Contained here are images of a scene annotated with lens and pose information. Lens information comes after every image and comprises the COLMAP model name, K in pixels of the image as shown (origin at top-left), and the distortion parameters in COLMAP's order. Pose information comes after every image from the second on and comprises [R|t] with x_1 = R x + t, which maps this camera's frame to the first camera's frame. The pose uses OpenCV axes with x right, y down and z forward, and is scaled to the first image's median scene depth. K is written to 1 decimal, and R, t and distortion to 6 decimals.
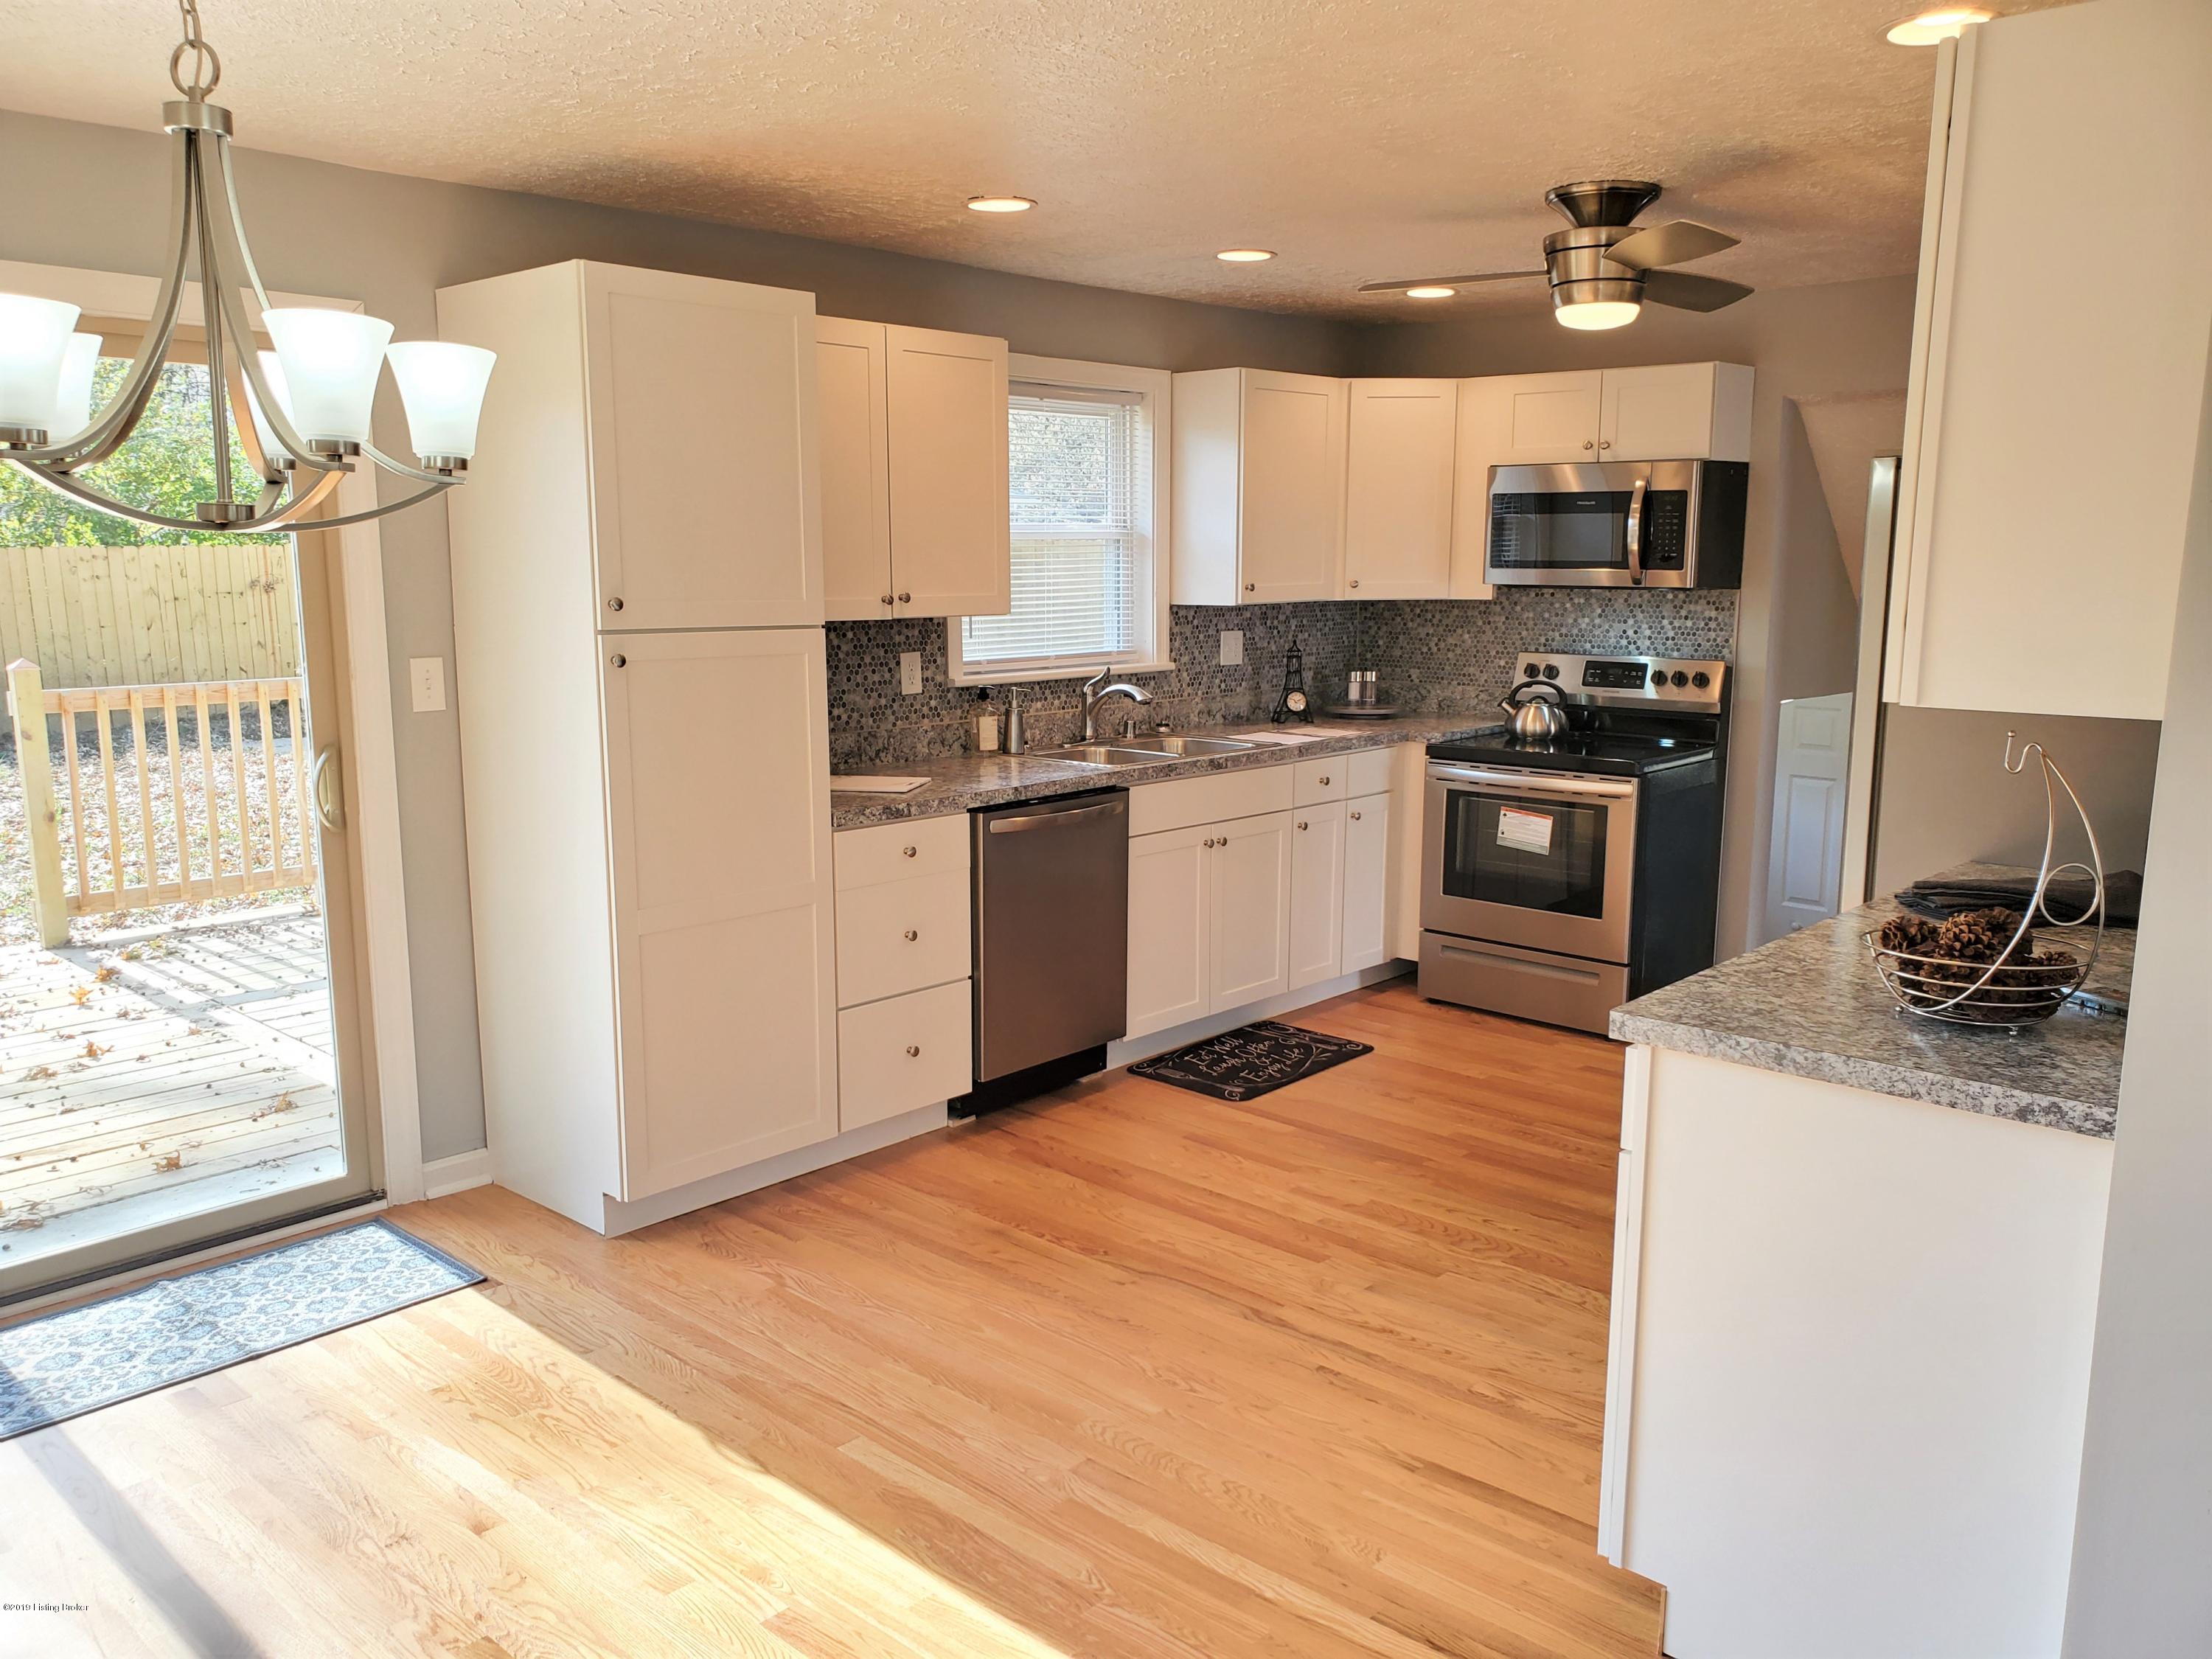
lens RADIAL K [[1689.3, 0, 1102.4], [0, 1689.3, 852.9], [0, 0, 1]] dist [0.185646, -0.516824]
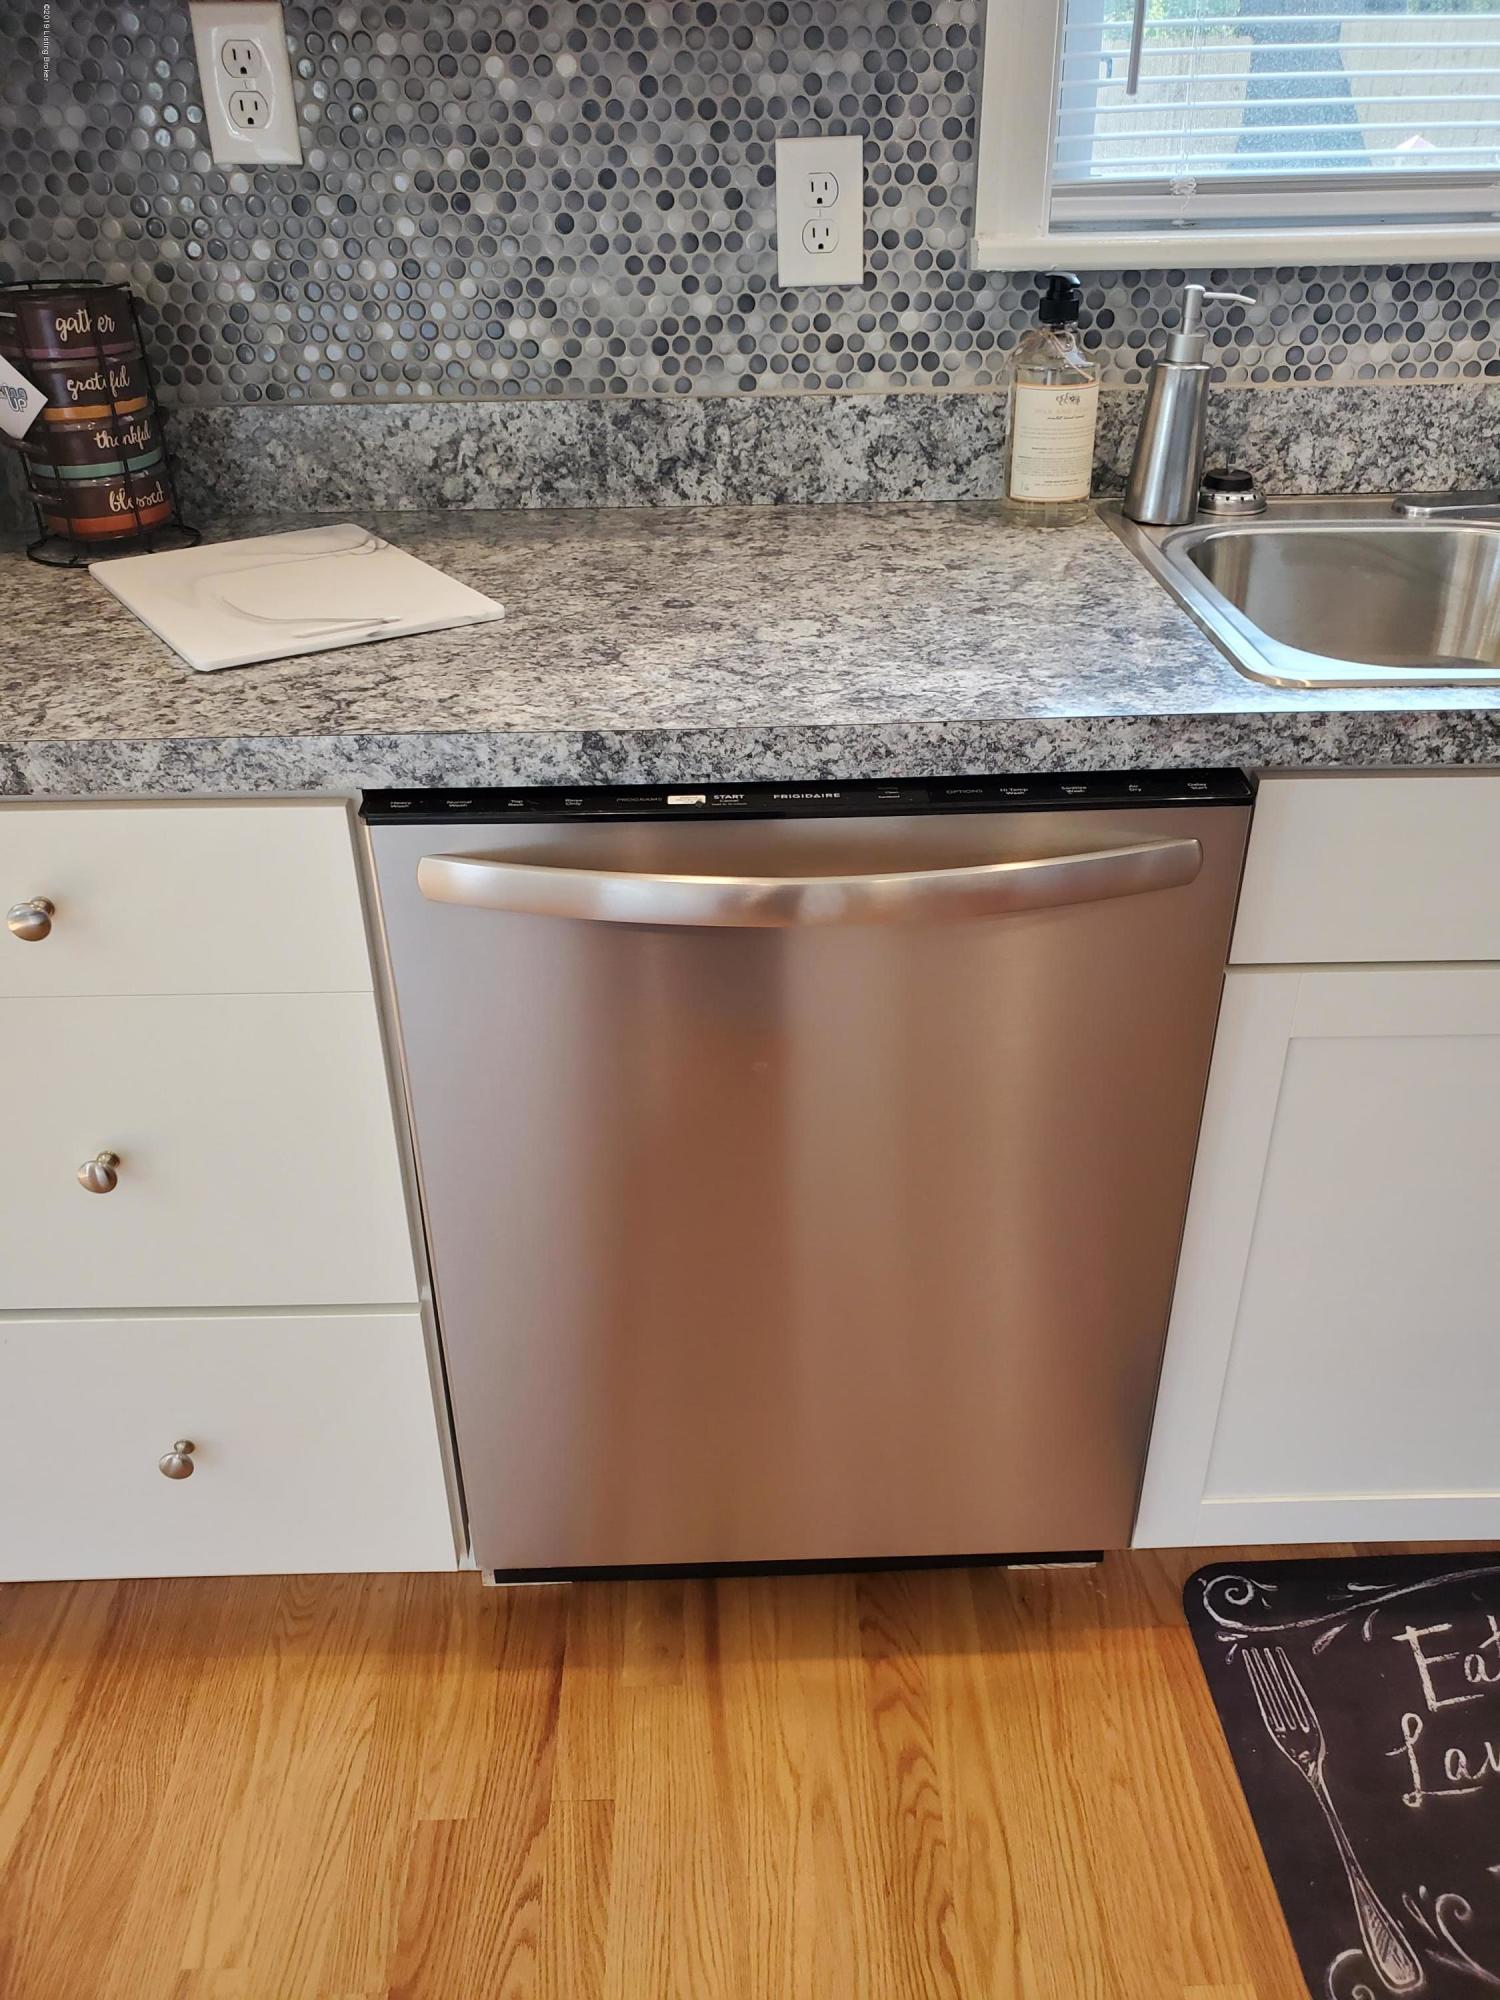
lens RADIAL K [[1582.3, 0, 751.3], [0, 1582.3, 970.7], [0, 0, 1]] dist [0.006785, -0.000641]
pose [[0.690403, 0.349606, -0.633340, 0.102431], [-0.116101, 0.917672, 0.379998, -0.080888], [0.714048, -0.188820, 0.674153, 0.711905]]
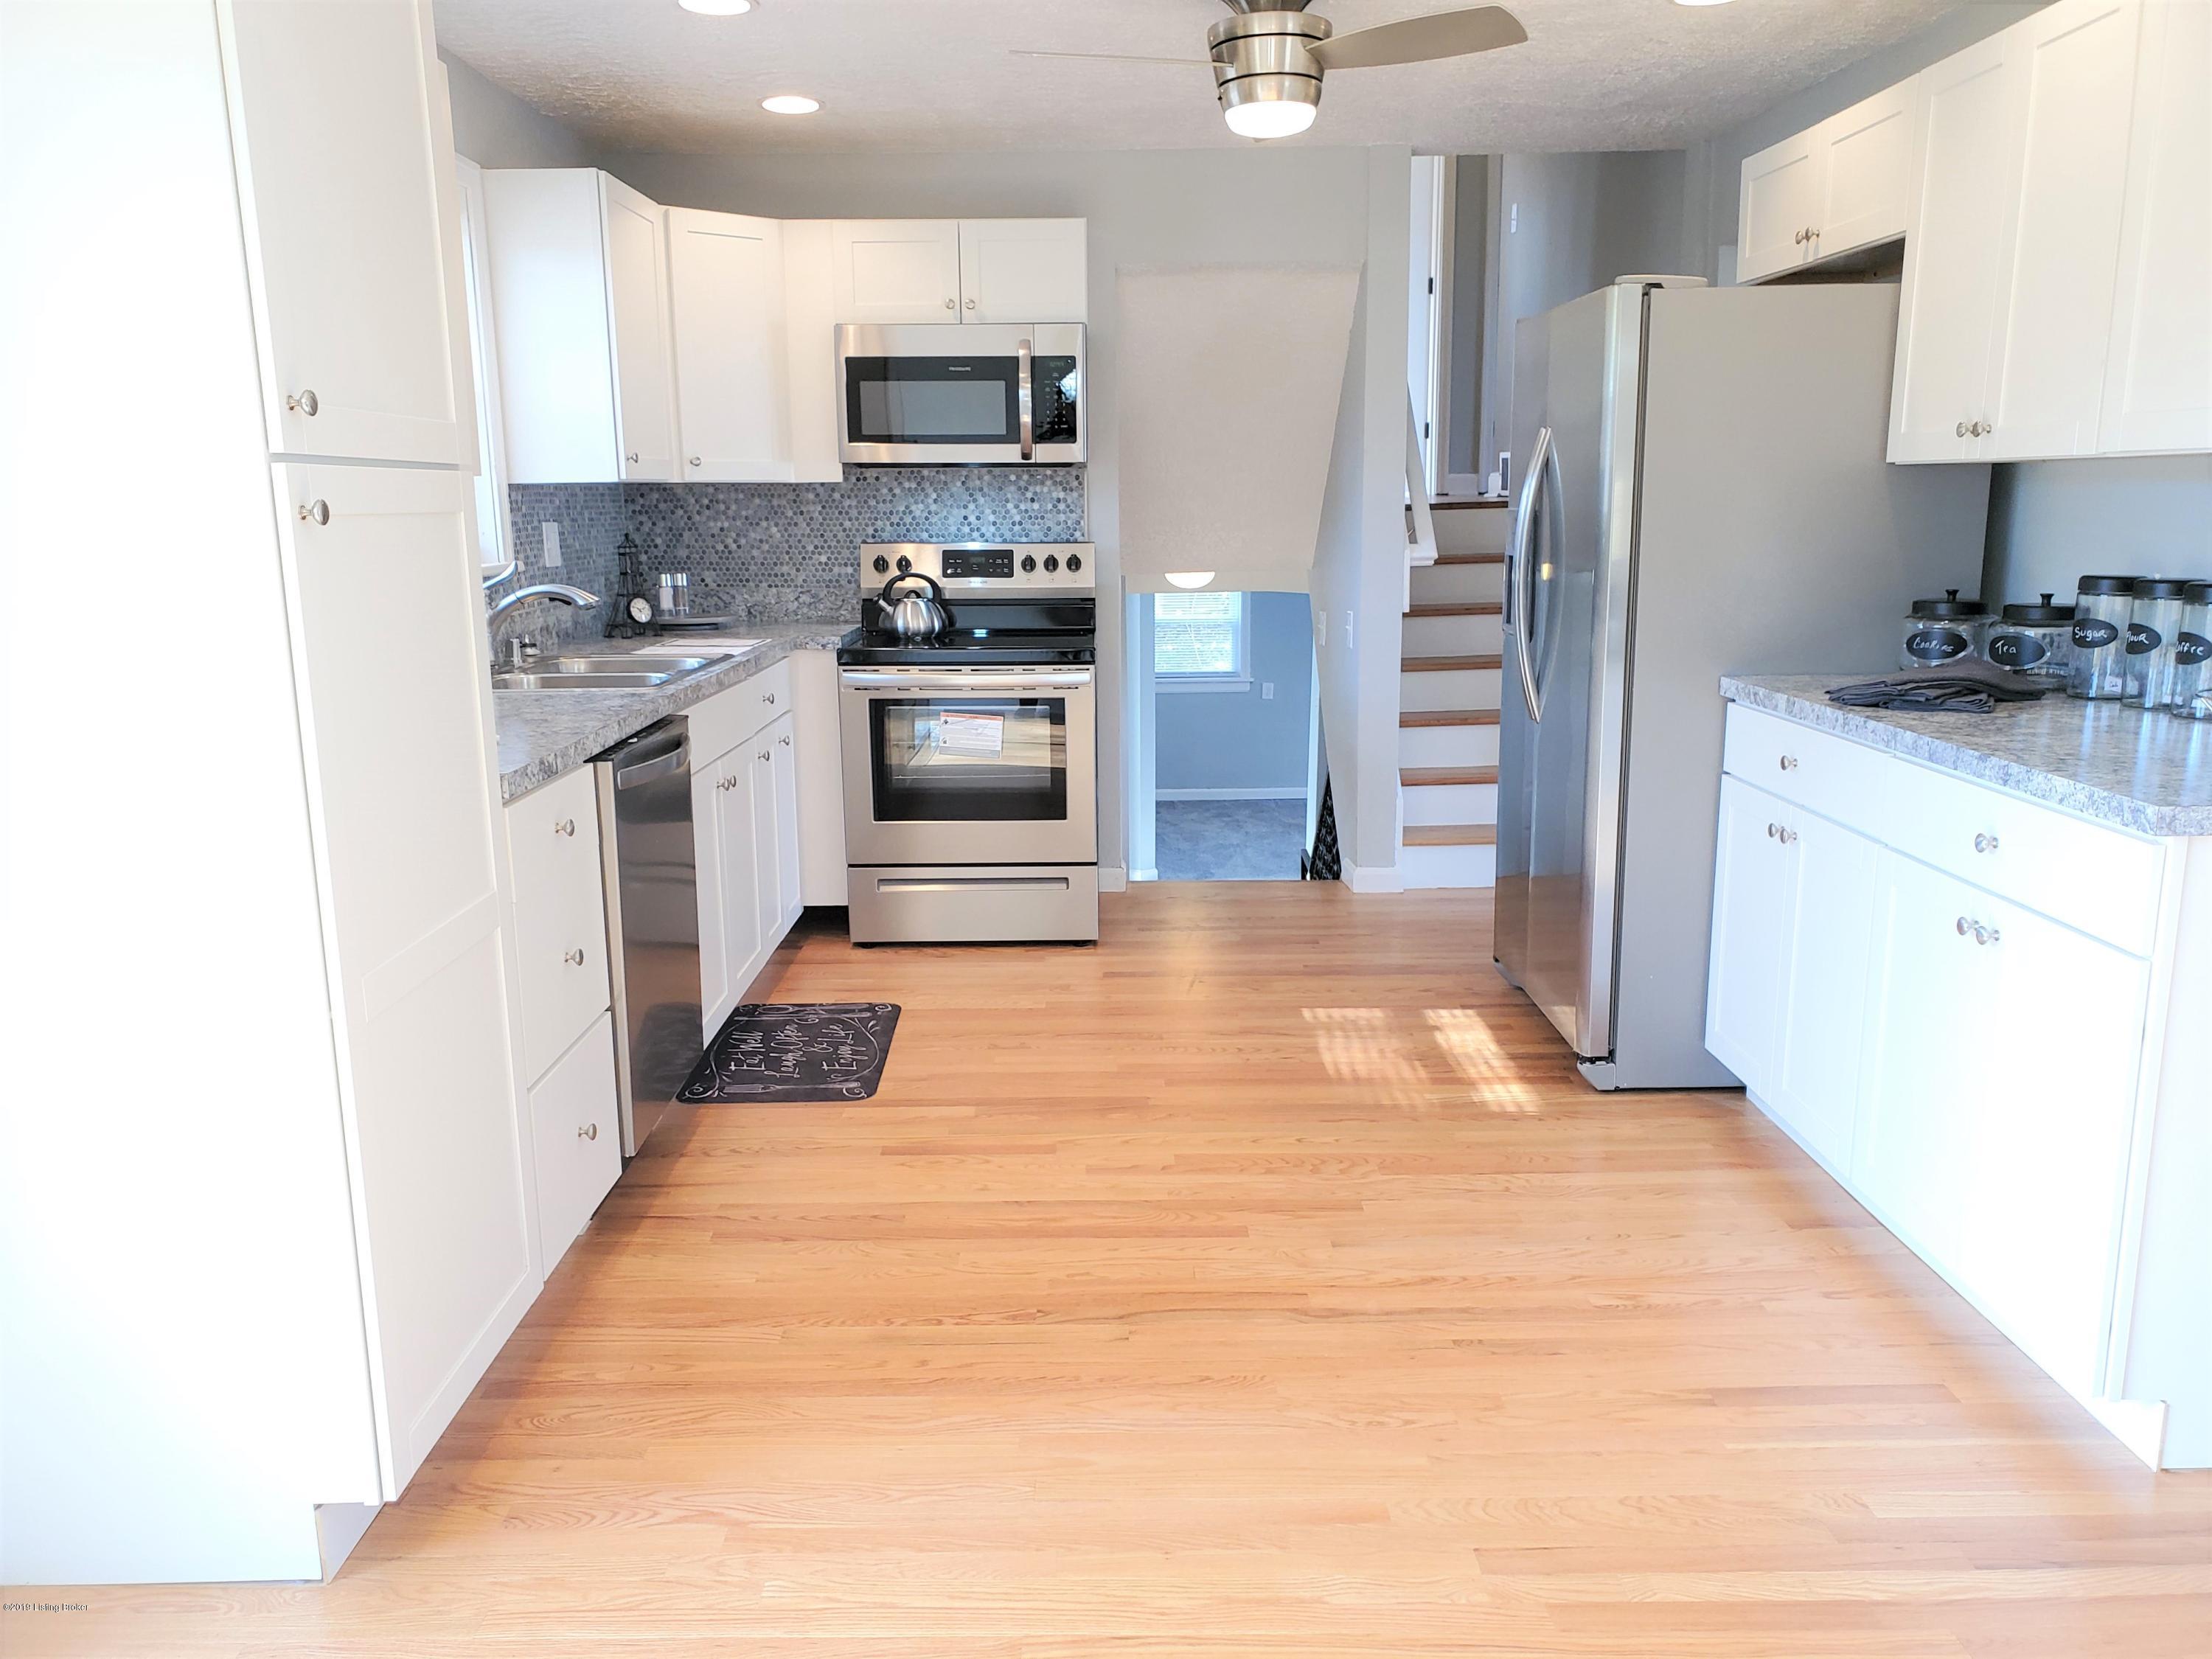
lens RADIAL K [[1689.3, 0, 1102.4], [0, 1689.3, 852.9], [0, 0, 1]] dist [0.185646, -0.516824]
pose [[0.735441, -0.148968, 0.661011, -0.309677], [0.131413, 0.988369, 0.076532, -0.011420], [-0.664723, 0.030581, 0.746464, 0.296394]]
